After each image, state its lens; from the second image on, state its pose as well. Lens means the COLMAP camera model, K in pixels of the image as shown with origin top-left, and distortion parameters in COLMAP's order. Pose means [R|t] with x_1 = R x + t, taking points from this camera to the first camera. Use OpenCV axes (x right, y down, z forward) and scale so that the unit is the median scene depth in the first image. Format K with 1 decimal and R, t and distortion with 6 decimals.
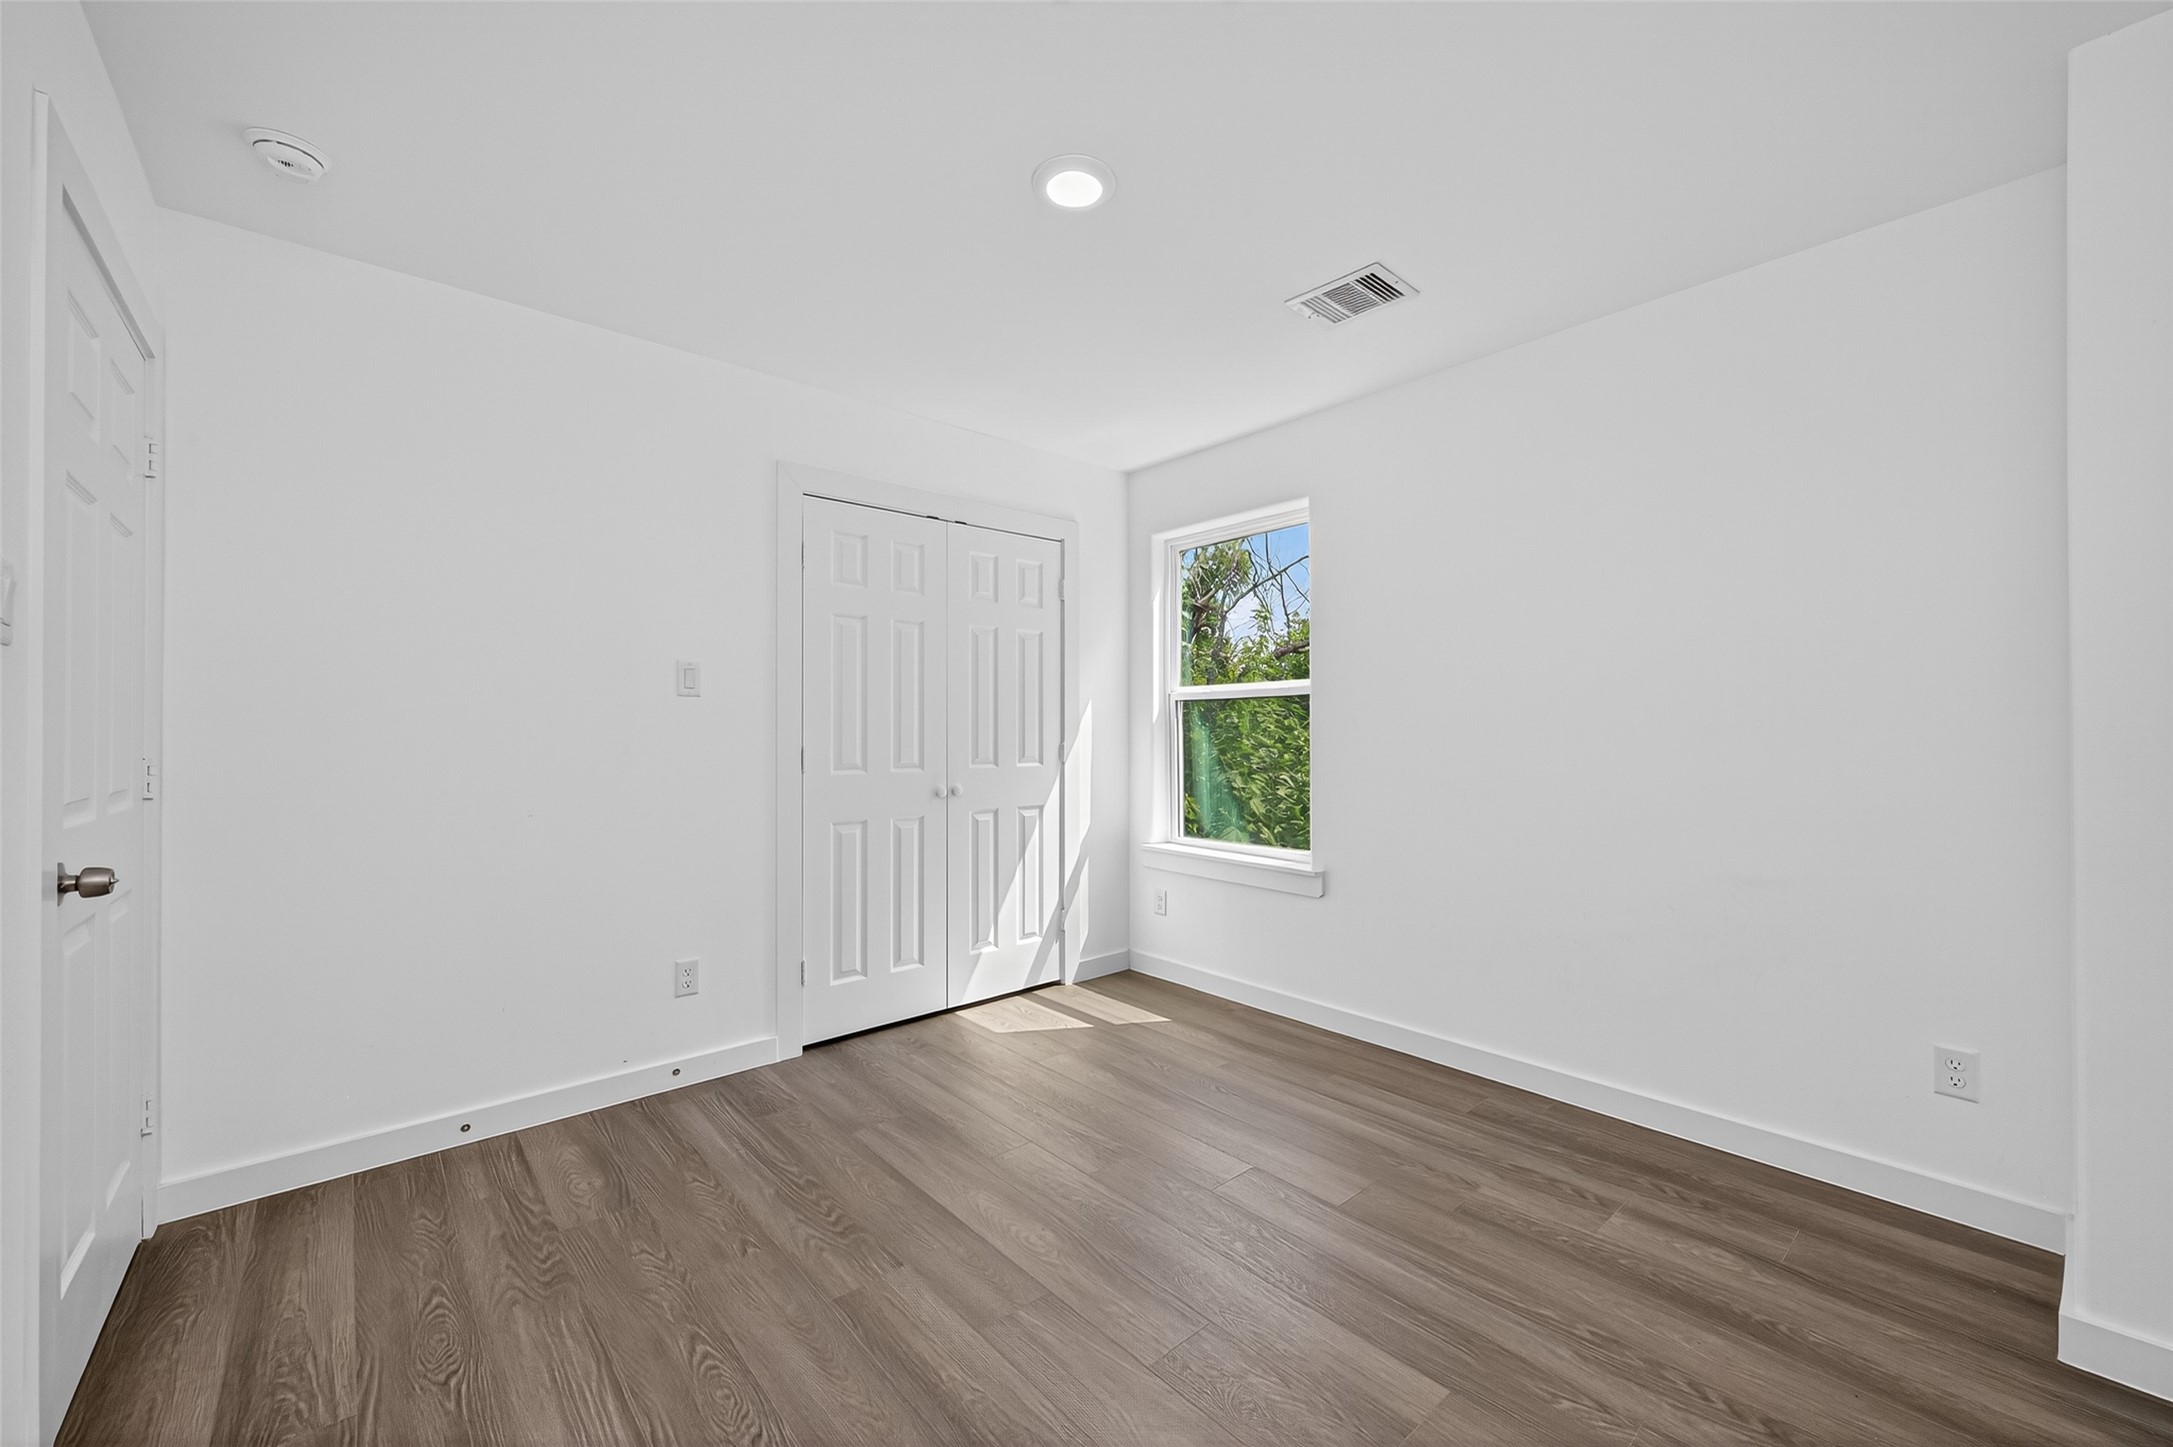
lens RADIAL K [[842.2, 0, 1090.4], [0, 842.2, 728.1], [0, 0, 1]] dist [0.010934, -0.003037]
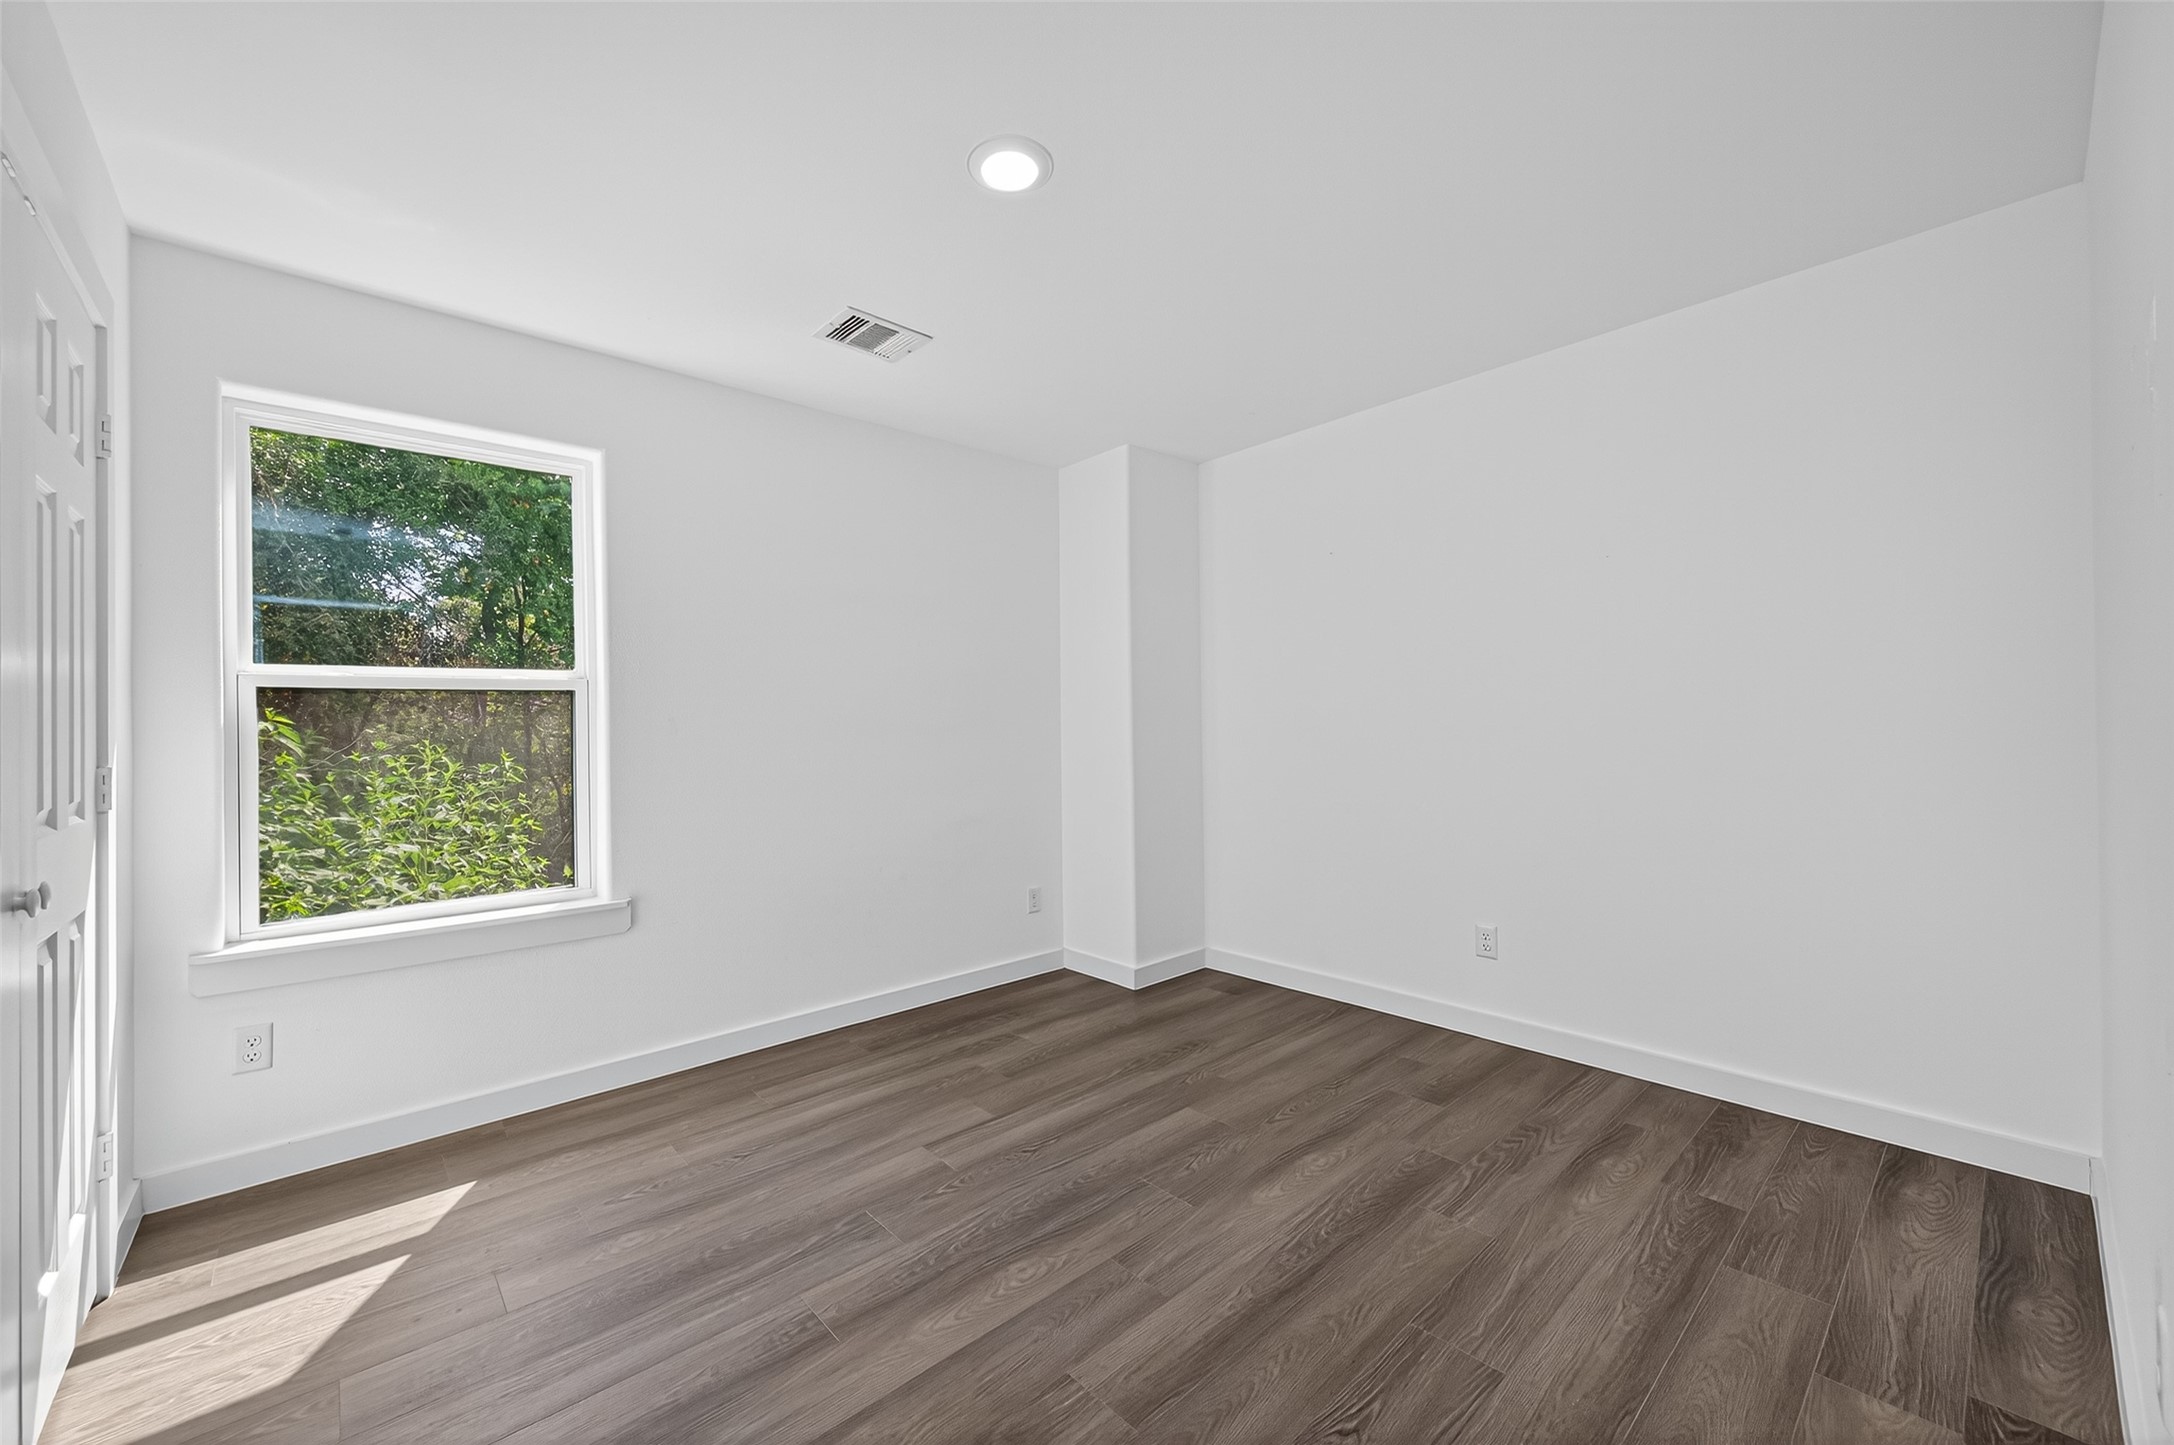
lens RADIAL K [[842.6, 0, 1088.7], [0, 842.6, 714.7], [0, 0, 1]] dist [0.010934, -0.003037]
pose [[-0.010102, 0.016296, 0.999816, -0.823479], [0.015719, 0.999746, -0.016136, 0.007752], [-0.999825, 0.015553, -0.010355, 0.765556]]
